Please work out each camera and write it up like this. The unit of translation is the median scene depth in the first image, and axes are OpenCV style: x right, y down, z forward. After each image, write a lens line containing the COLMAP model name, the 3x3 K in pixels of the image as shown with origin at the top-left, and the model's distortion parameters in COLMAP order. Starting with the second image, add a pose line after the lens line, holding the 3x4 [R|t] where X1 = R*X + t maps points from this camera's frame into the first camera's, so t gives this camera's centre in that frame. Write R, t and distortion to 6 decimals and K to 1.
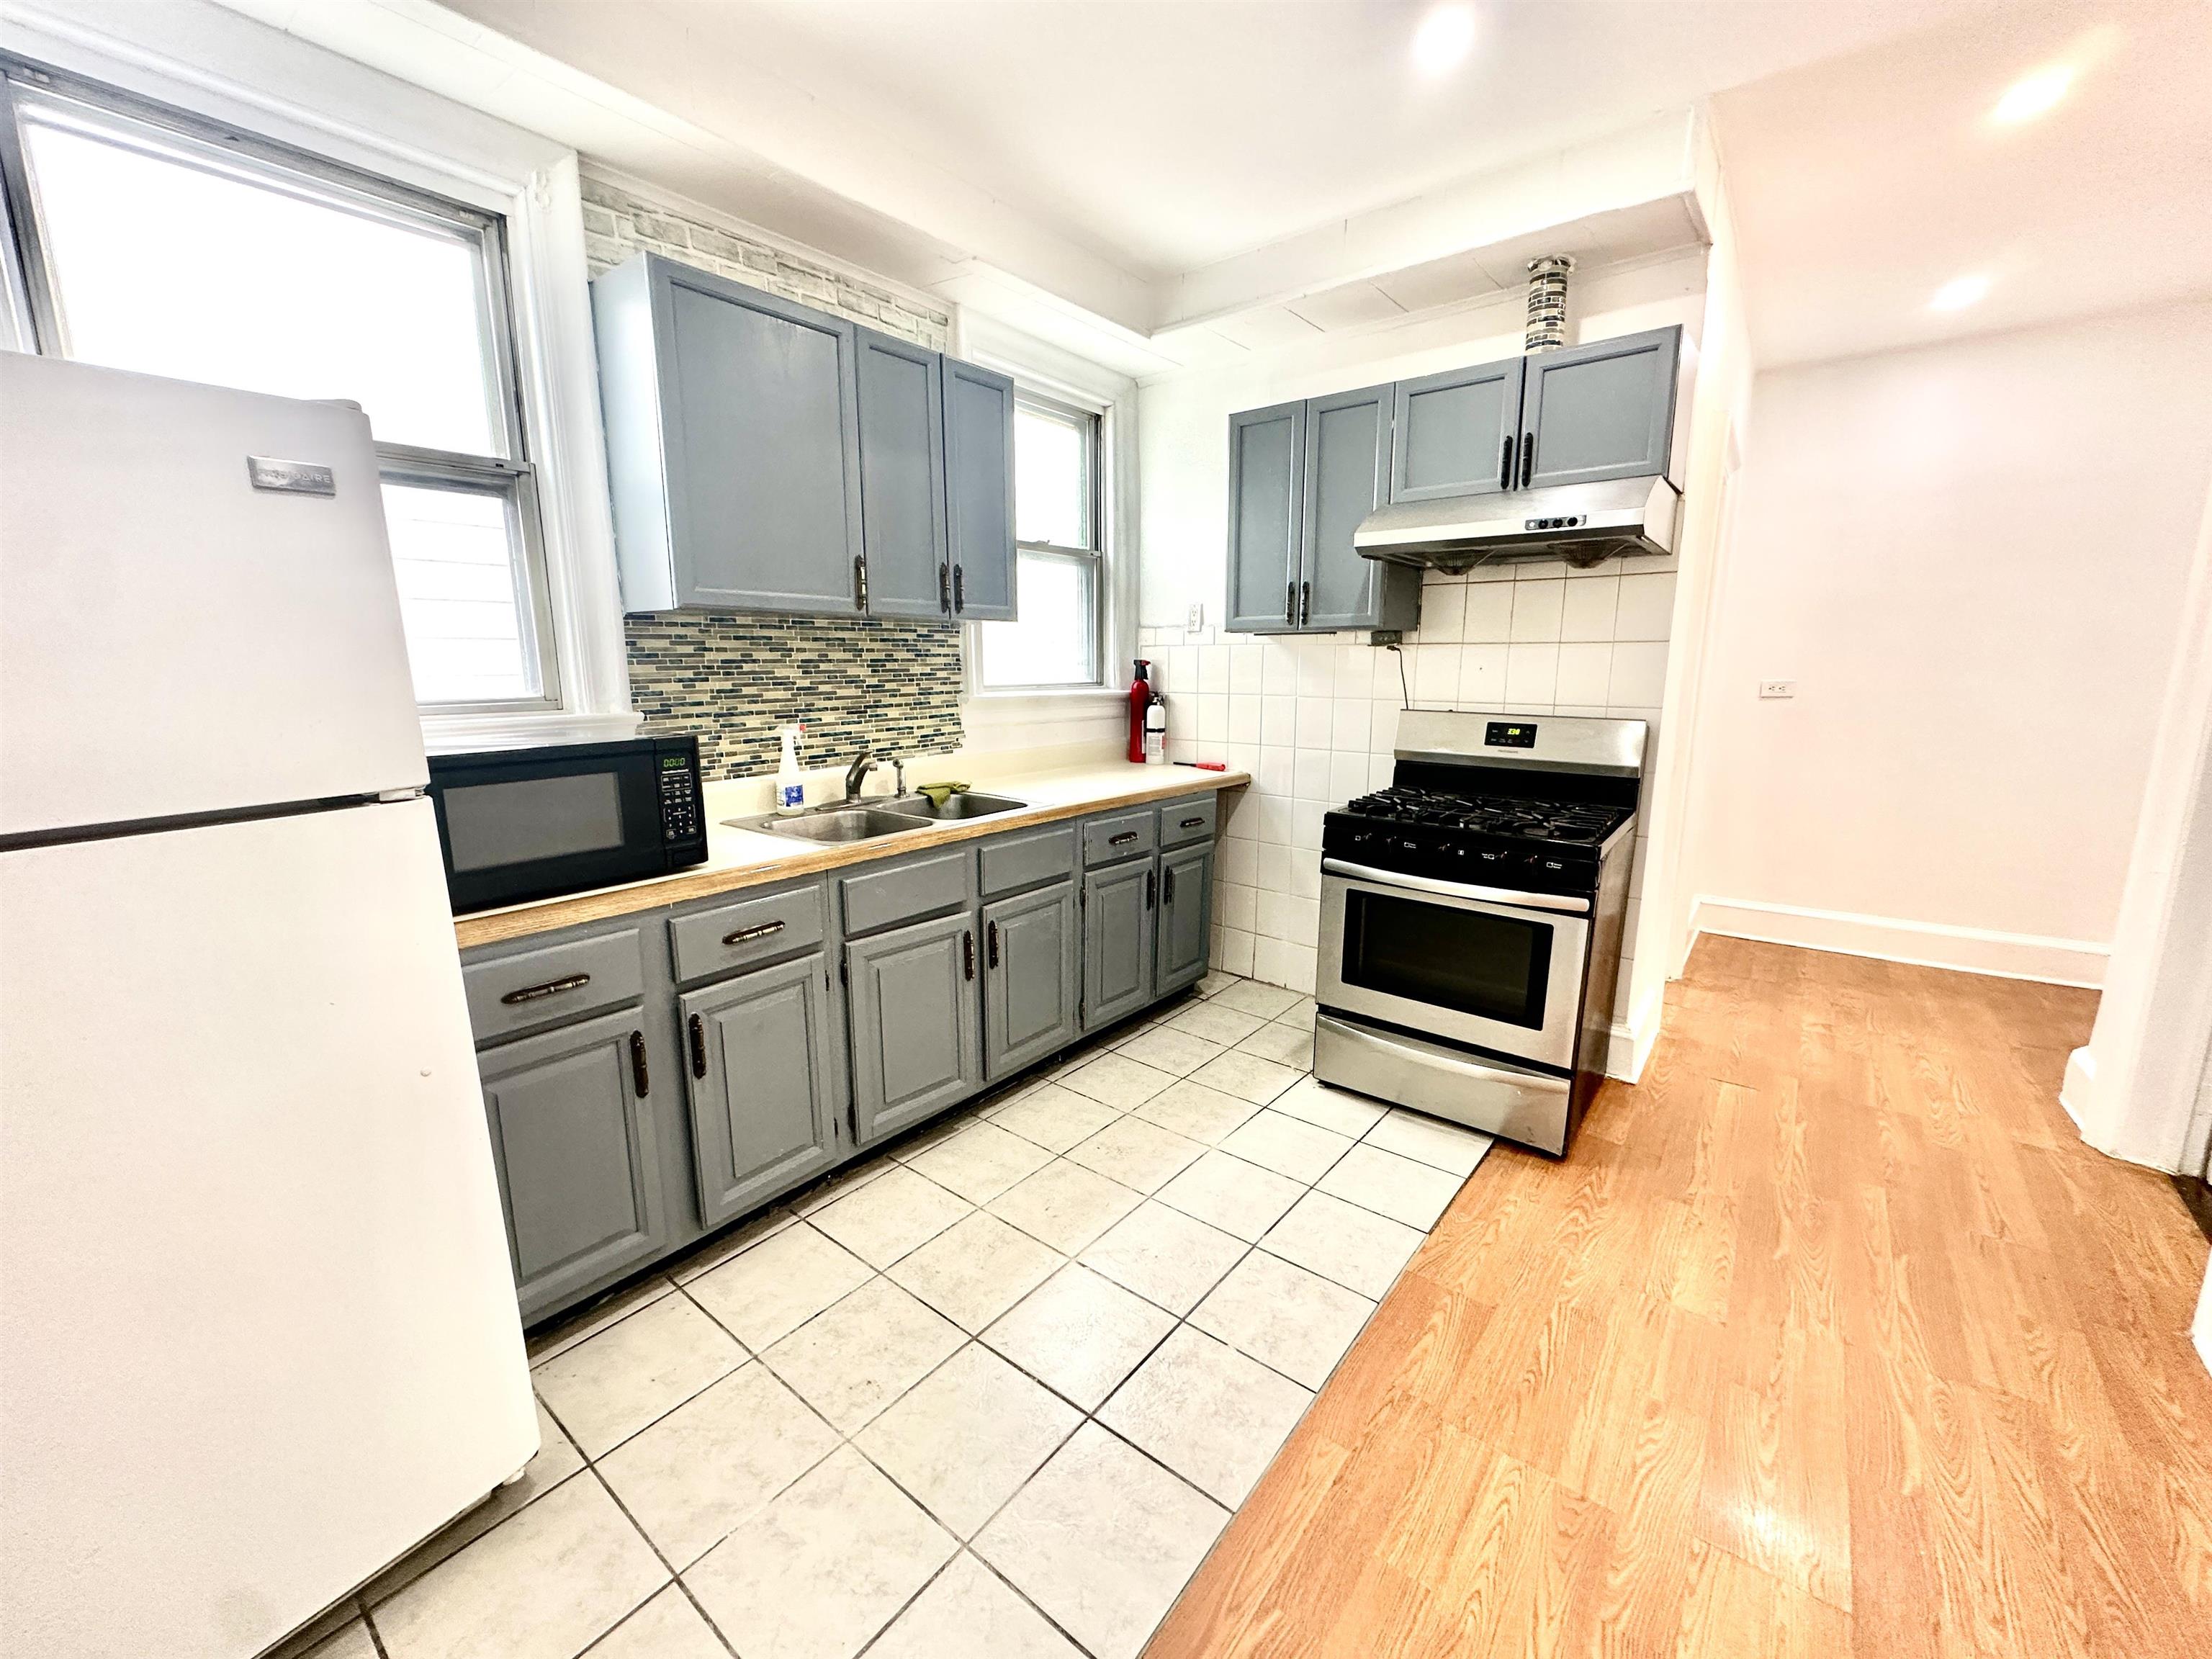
lens RADIAL K [[882.8, 0, 1105.3], [0, 882.8, 826.4], [0, 0, 1]] dist [-0.004196, 0.001065]
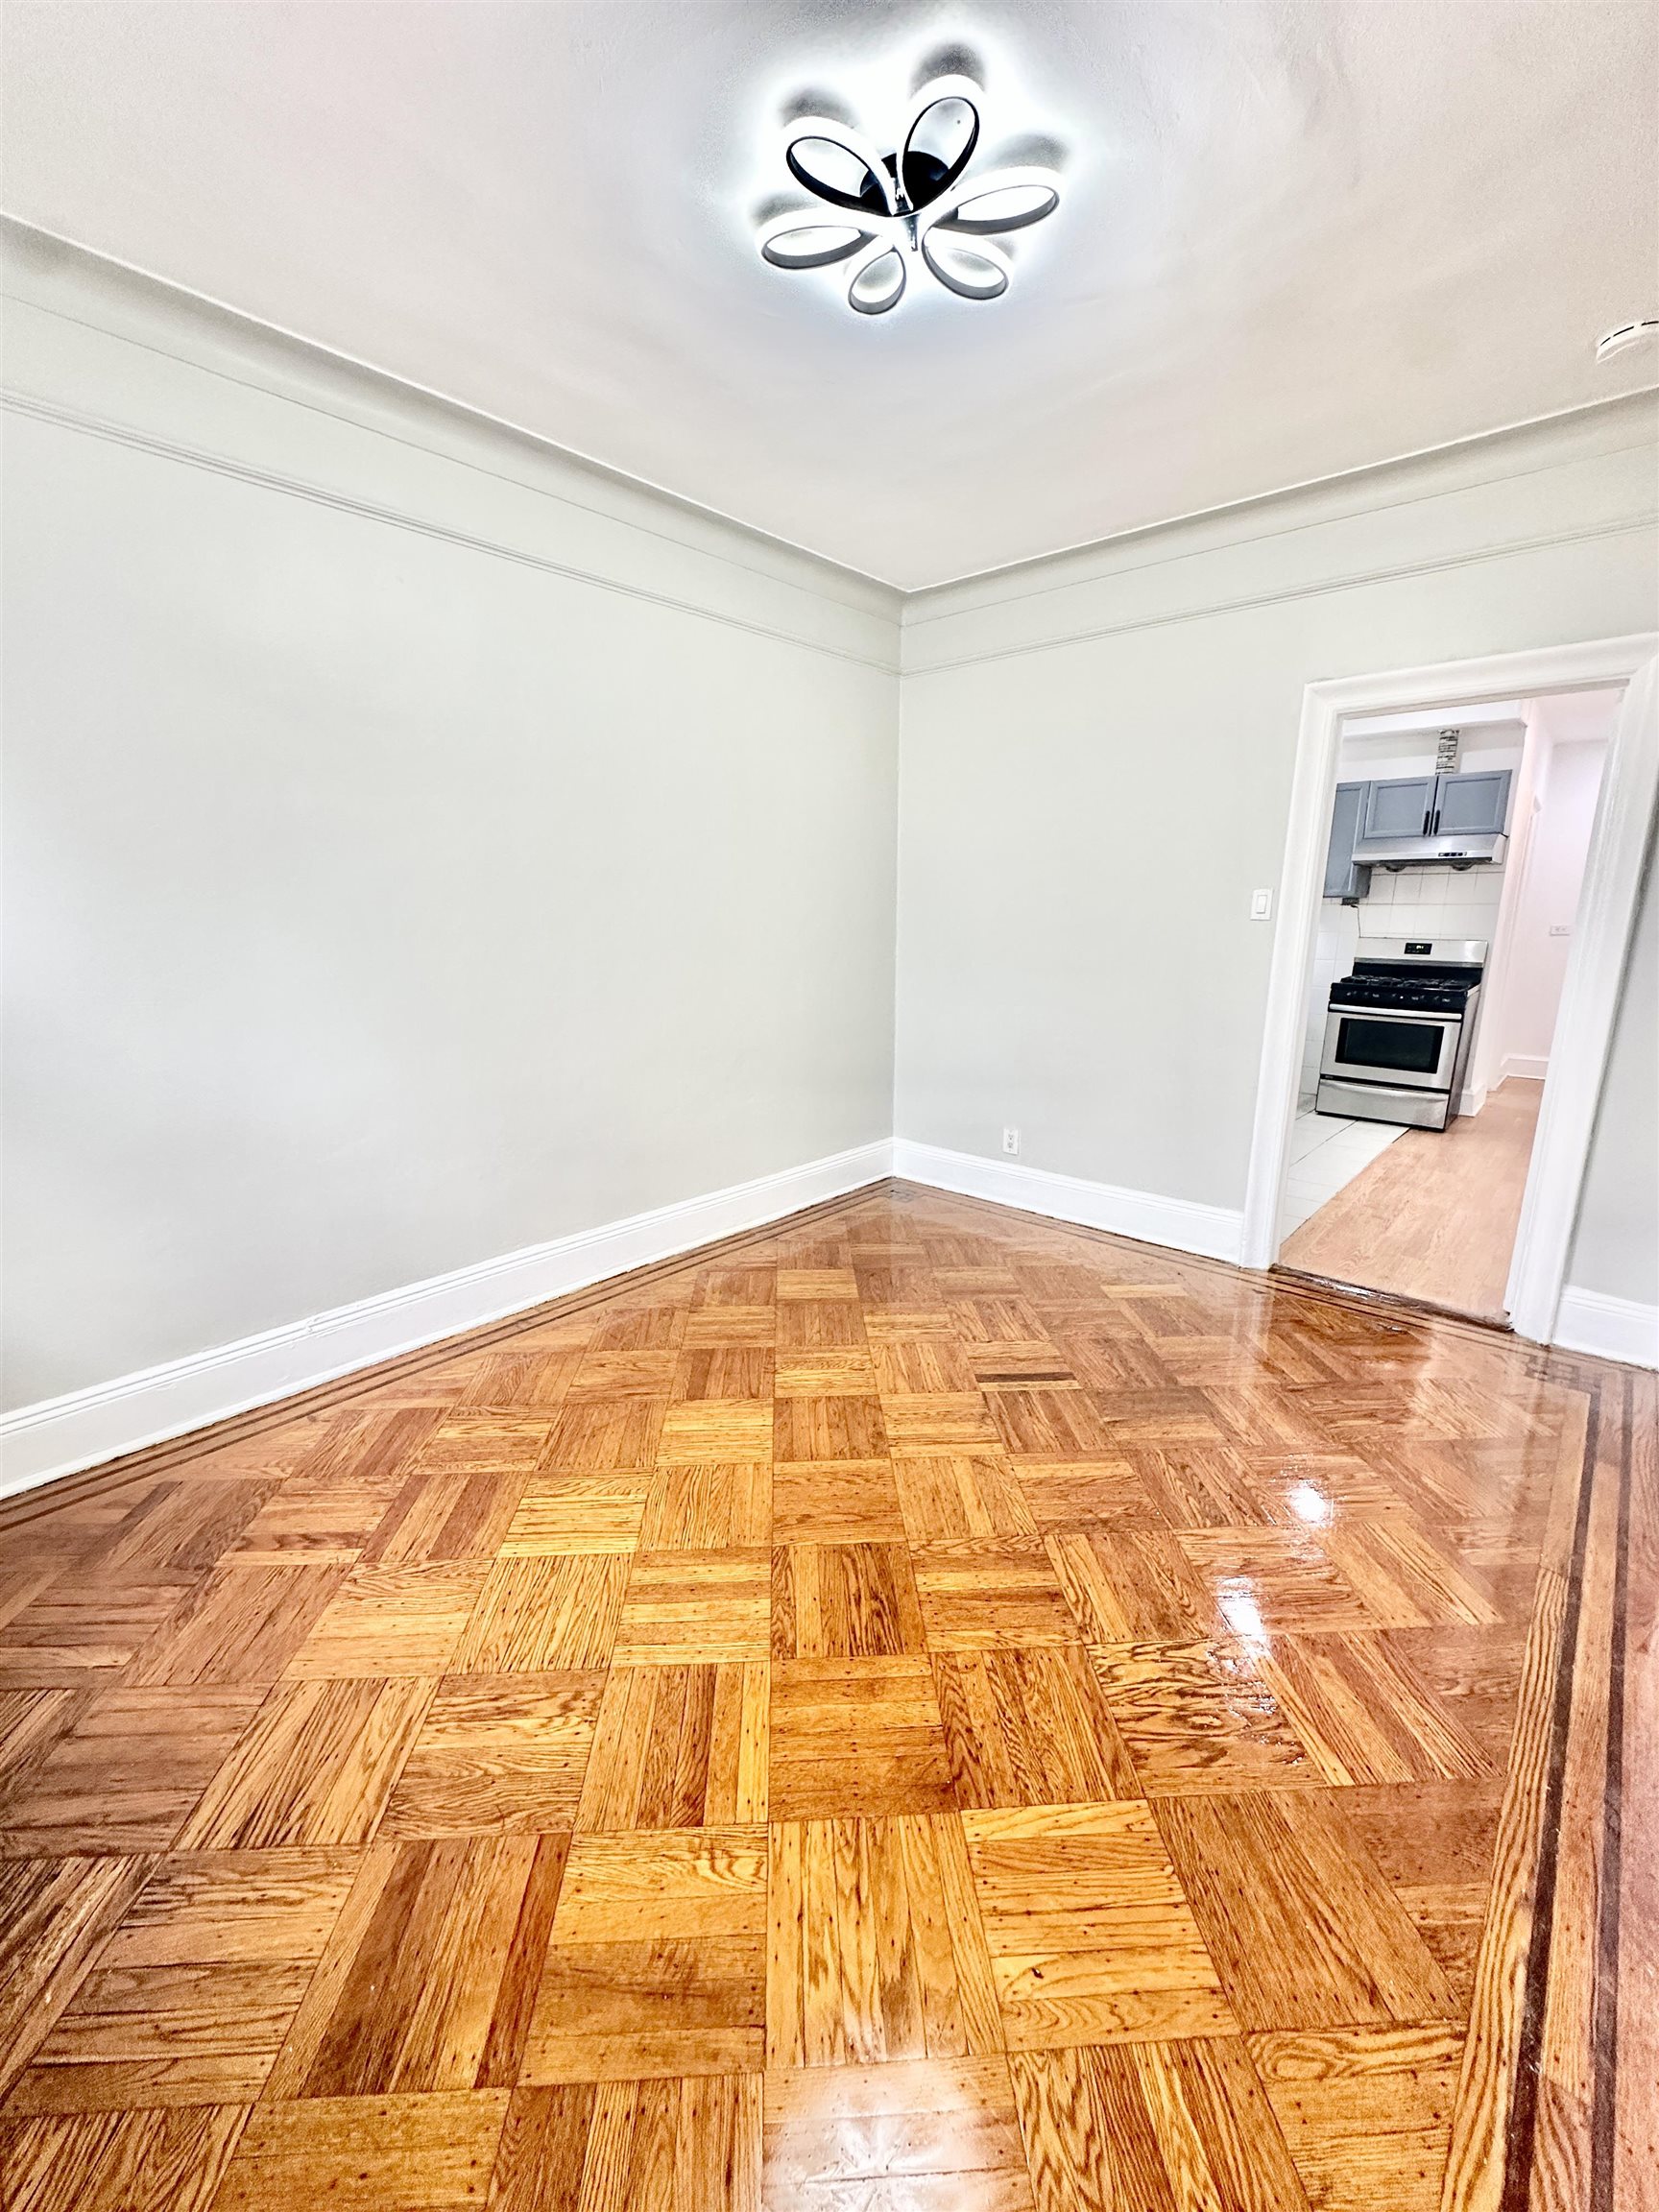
lens RADIAL K [[882.8, 0, 833.7], [0, 882.8, 1102.3], [0, 0, 1]] dist [-0.004196, 0.001065]
pose [[0.998064, 0.019066, -0.059194, -0.897991], [-0.017226, 0.999357, 0.031442, 0.247166], [0.059755, -0.030362, 0.997751, -1.336518]]
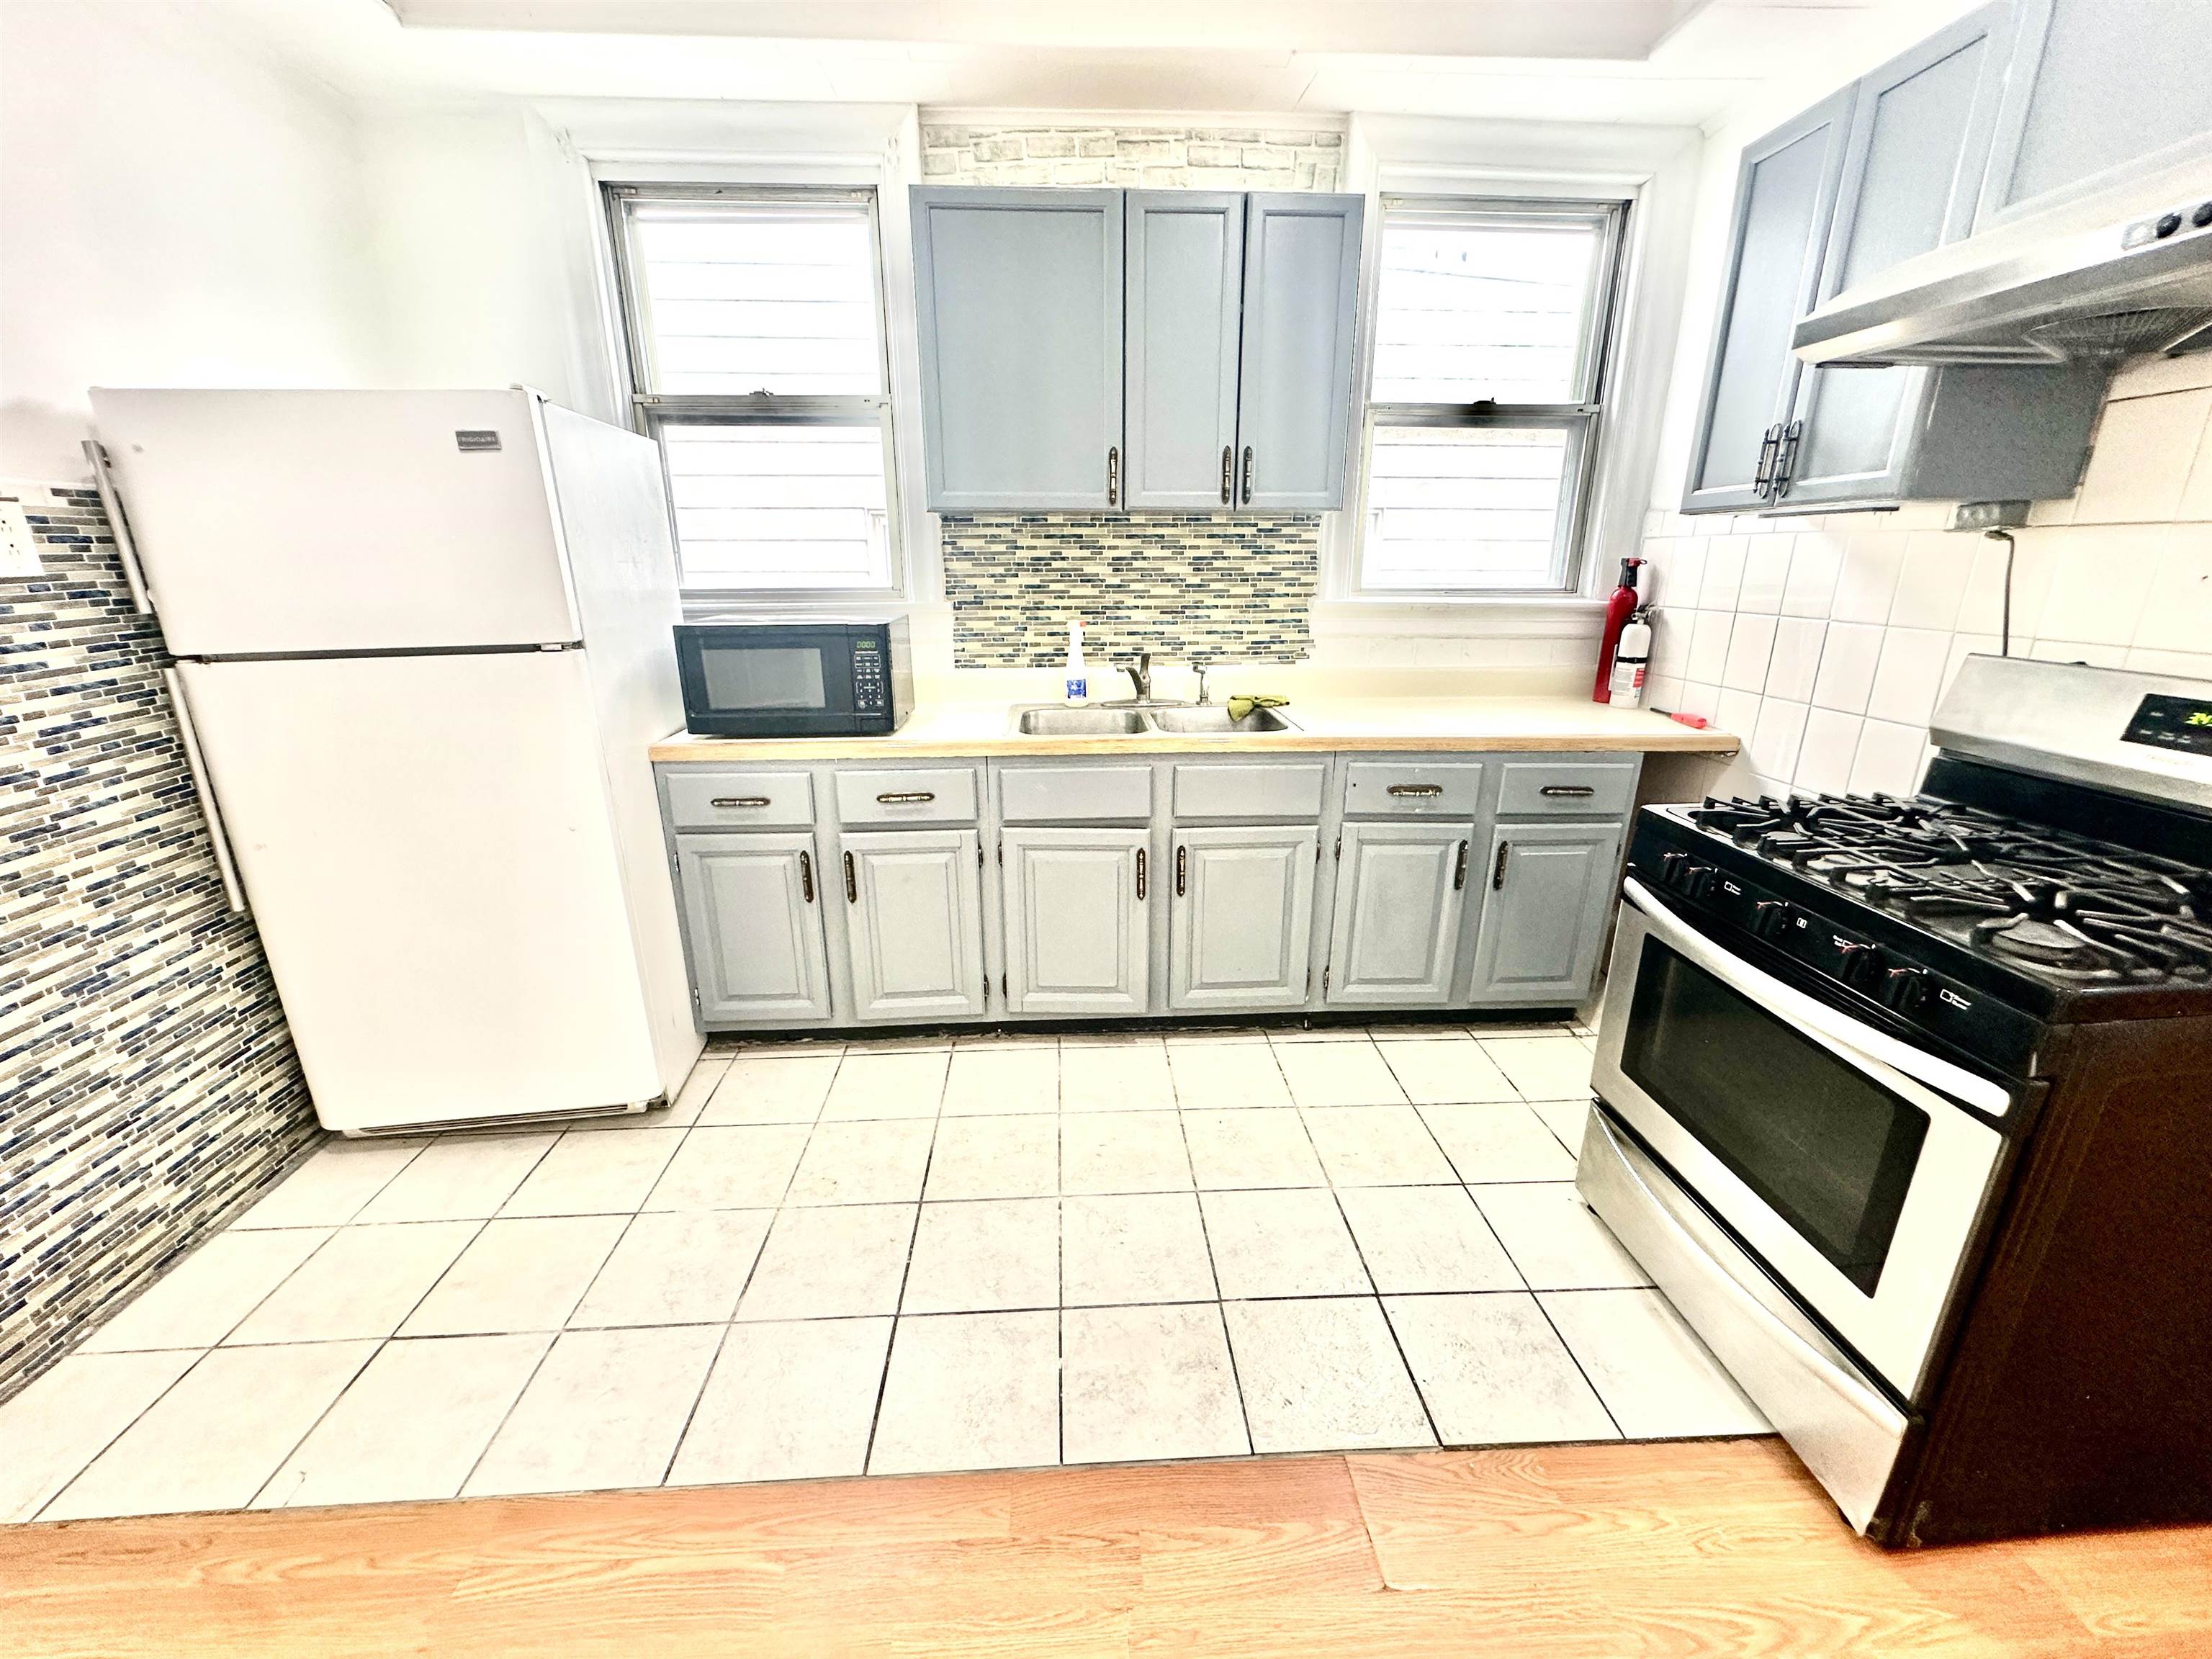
lens RADIAL K [[882.8, 0, 1106.0], [0, 882.8, 826.5], [0, 0, 1]] dist [-0.004196, 0.001065]
pose [[0.664343, 0.217789, -0.714994, 0.477517], [-0.138950, 0.975917, 0.168161, -0.058076], [0.734399, -0.012368, 0.678606, 0.310577]]
